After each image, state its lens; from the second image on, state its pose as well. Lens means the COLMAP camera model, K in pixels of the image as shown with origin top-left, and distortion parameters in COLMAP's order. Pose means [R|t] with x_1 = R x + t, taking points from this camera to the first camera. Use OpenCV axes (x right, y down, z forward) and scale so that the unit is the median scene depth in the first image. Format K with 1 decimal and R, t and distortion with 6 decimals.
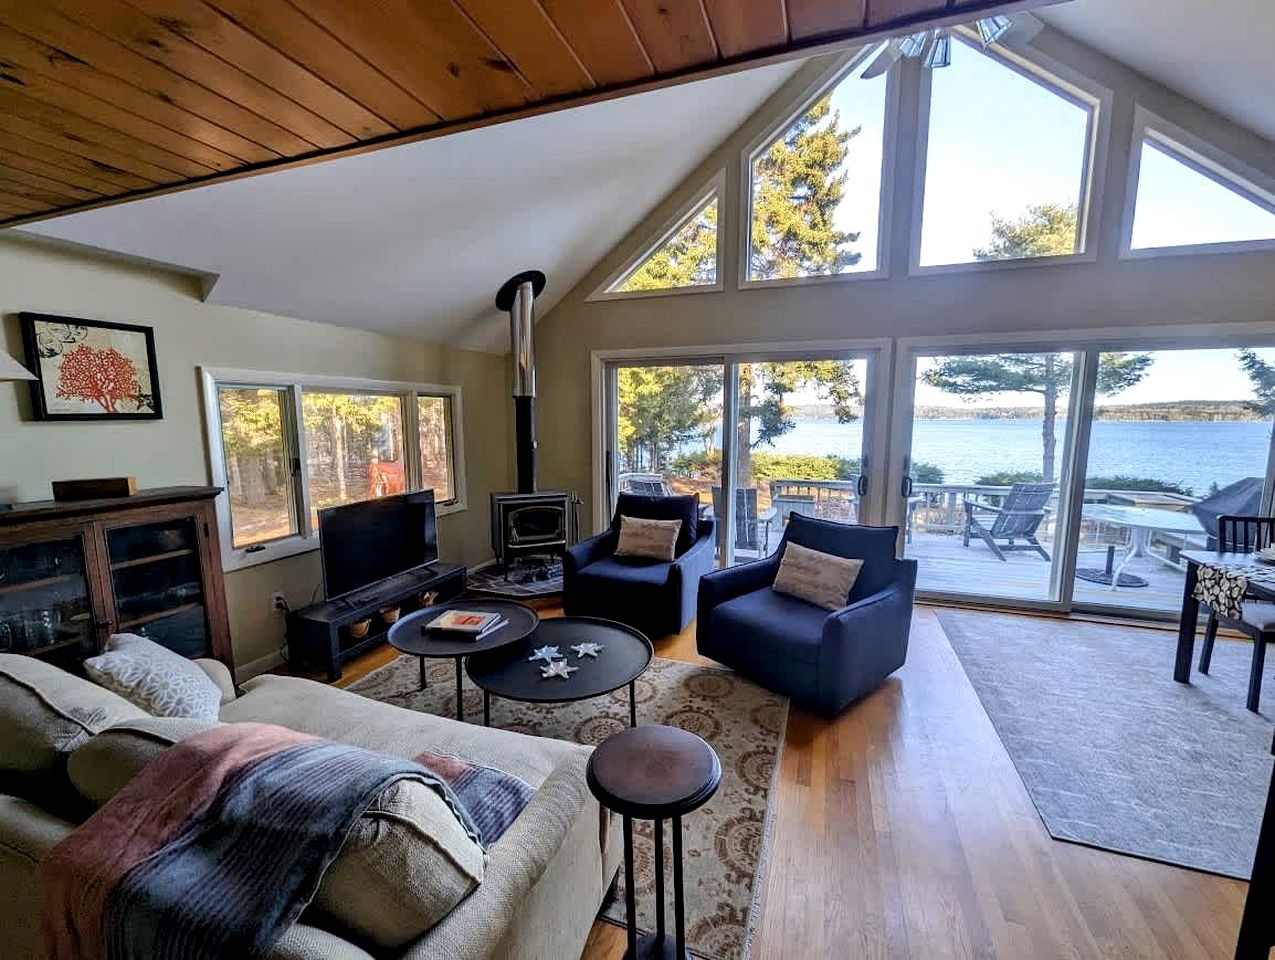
lens RADIAL K [[530.3, 0, 640.0], [0, 530.3, 487.8], [0, 0, 1]] dist [-0.000727, -0.000287]
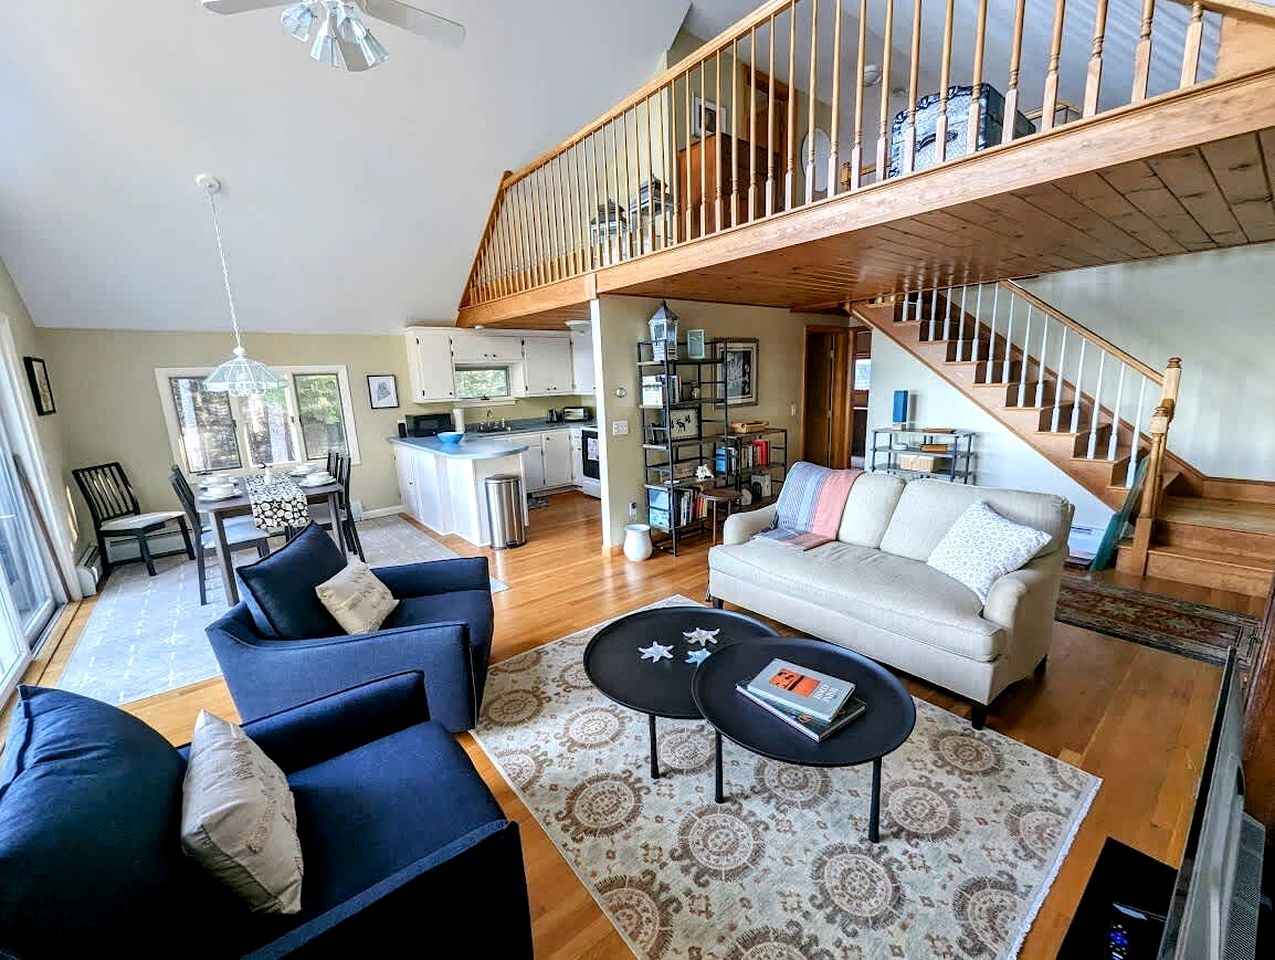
lens RADIAL K [[530.3, 0, 640.0], [0, 530.3, 487.8], [0, 0, 1]] dist [-0.000727, -0.000287]
pose [[-0.856885, -0.077946, 0.509581, -0.516896], [0.104743, 0.941558, 0.320152, -0.243710], [-0.504755, 0.327709, -0.798642, 1.676747]]
